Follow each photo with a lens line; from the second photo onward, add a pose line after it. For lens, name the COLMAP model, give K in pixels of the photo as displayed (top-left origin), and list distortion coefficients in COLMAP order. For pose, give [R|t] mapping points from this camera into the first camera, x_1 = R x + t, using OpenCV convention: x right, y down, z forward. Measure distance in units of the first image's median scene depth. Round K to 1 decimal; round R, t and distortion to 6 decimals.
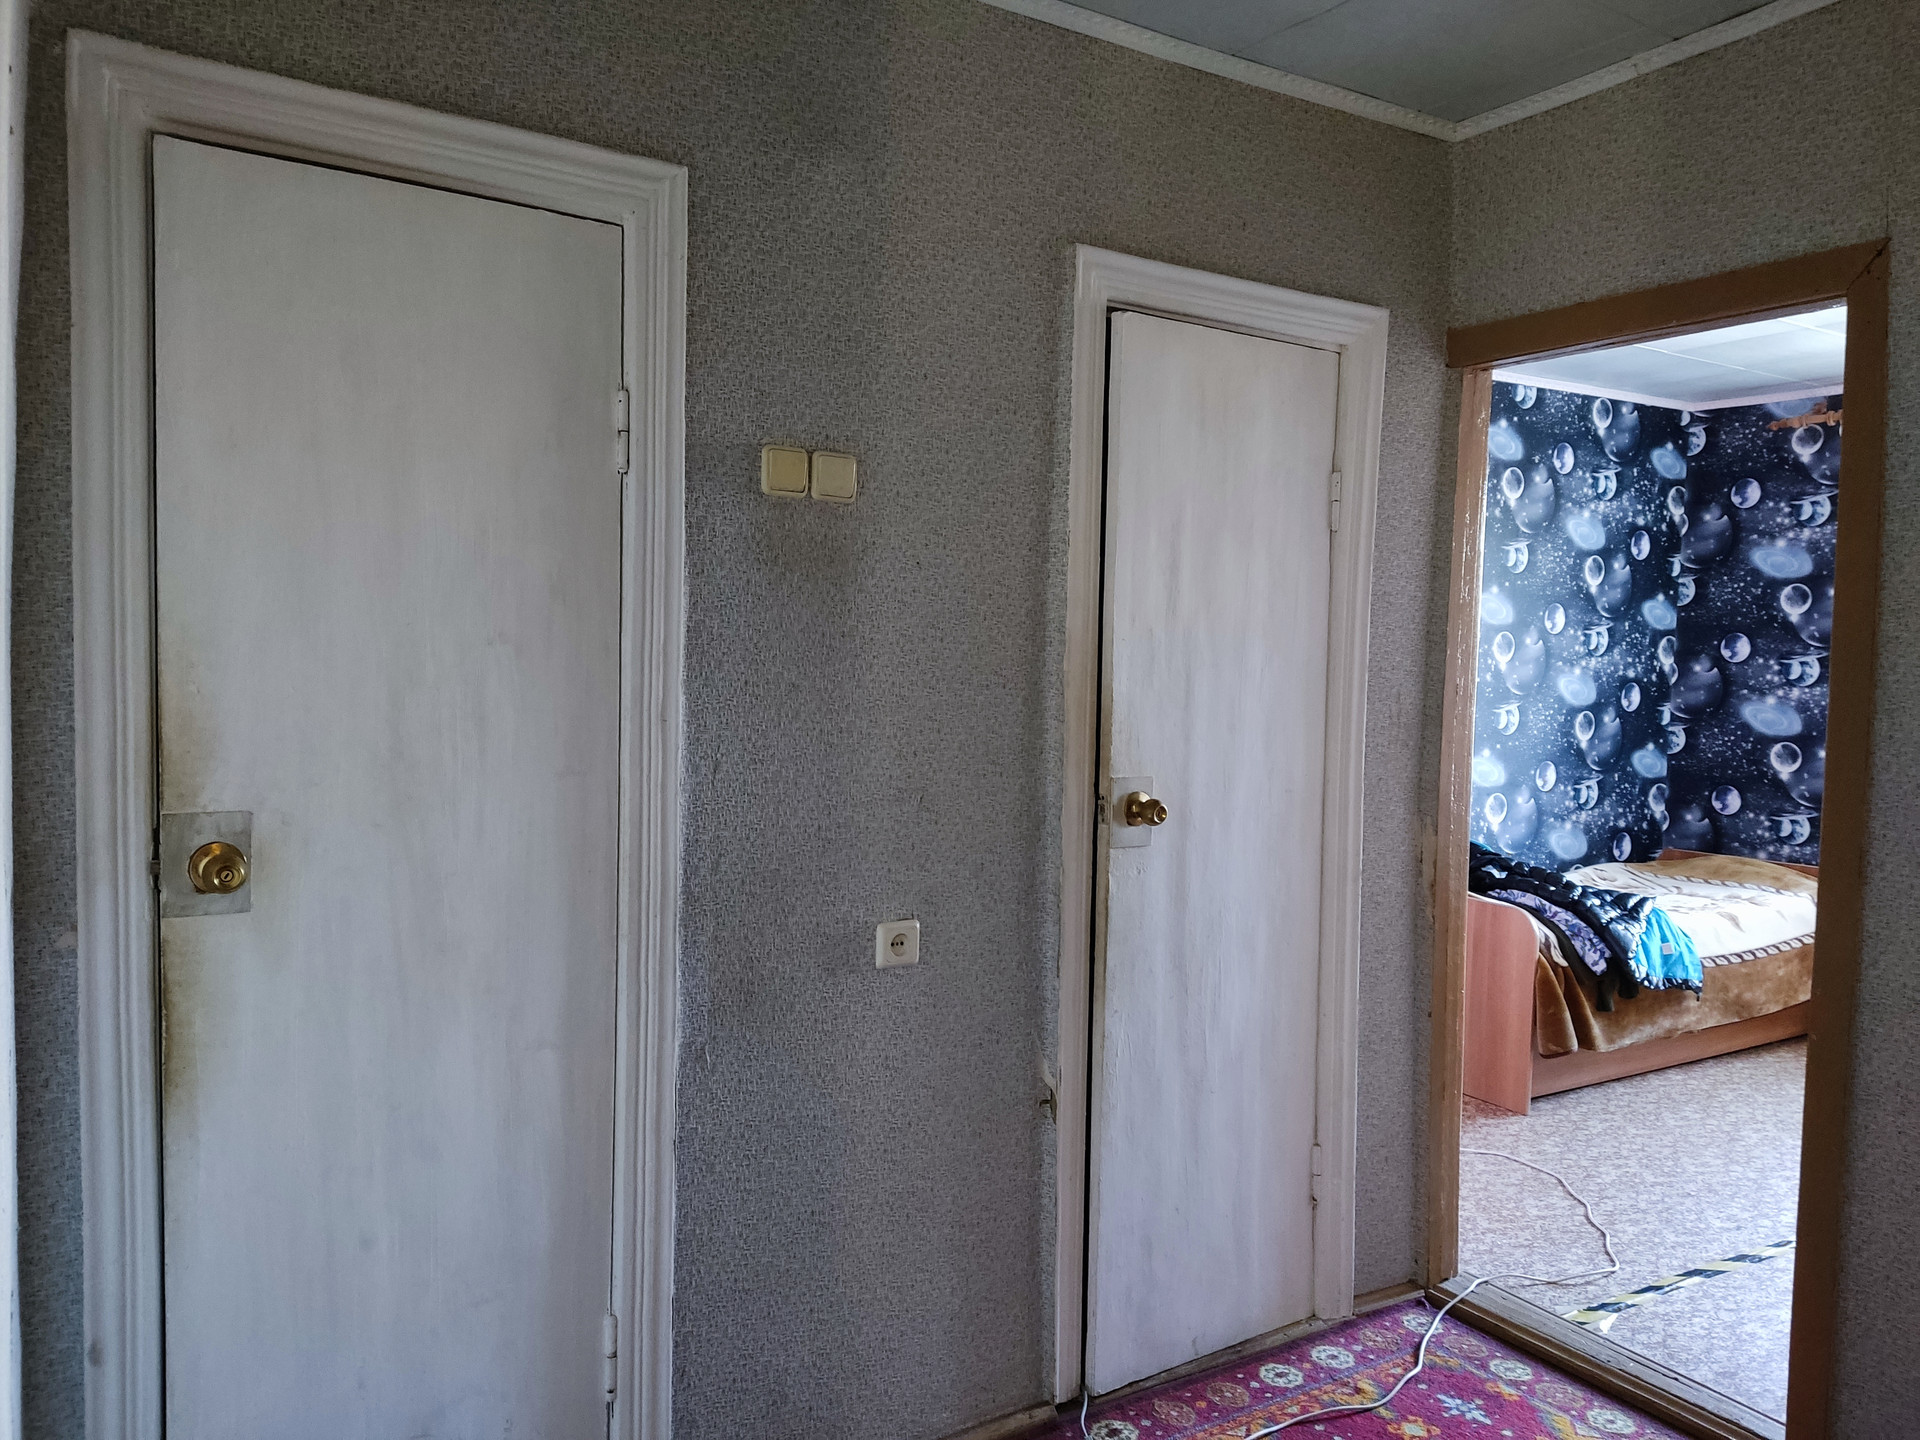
lens RADIAL K [[1404.9, 0, 963.5], [0, 1404.9, 711.0], [0, 0, 1]] dist [0.147591, -0.223677]
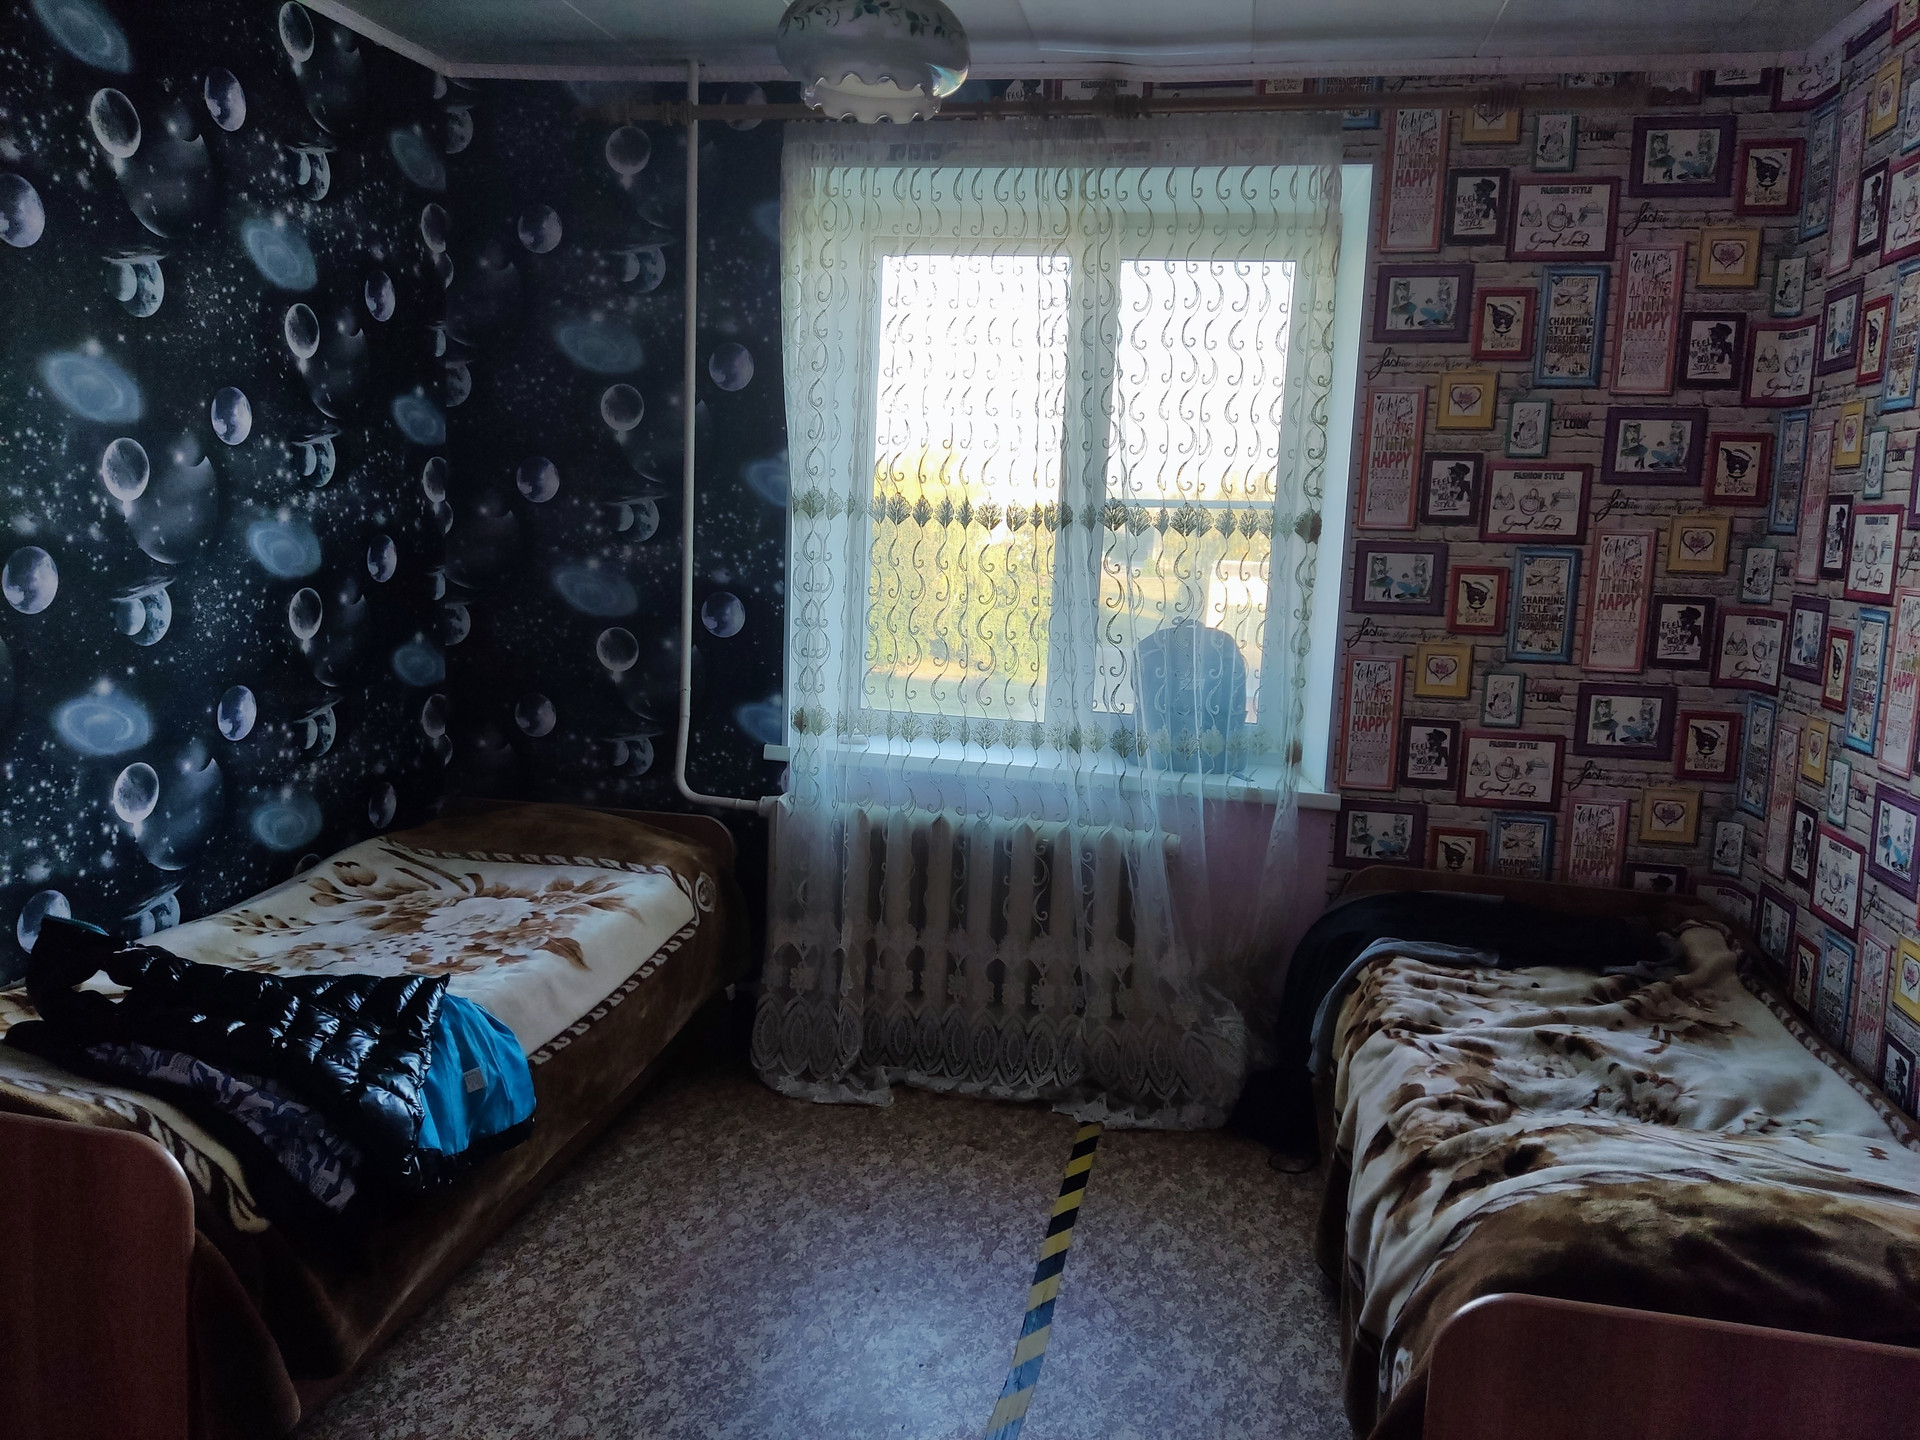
lens RADIAL K [[1404.9, 0, 963.5], [0, 1404.9, 711.0], [0, 0, 1]] dist [0.147591, -0.223677]
pose [[0.685866, -0.098416, 0.721043, 0.205912], [0.003324, 0.991226, 0.132133, -0.026140], [-0.727721, -0.088229, 0.680175, 0.436230]]
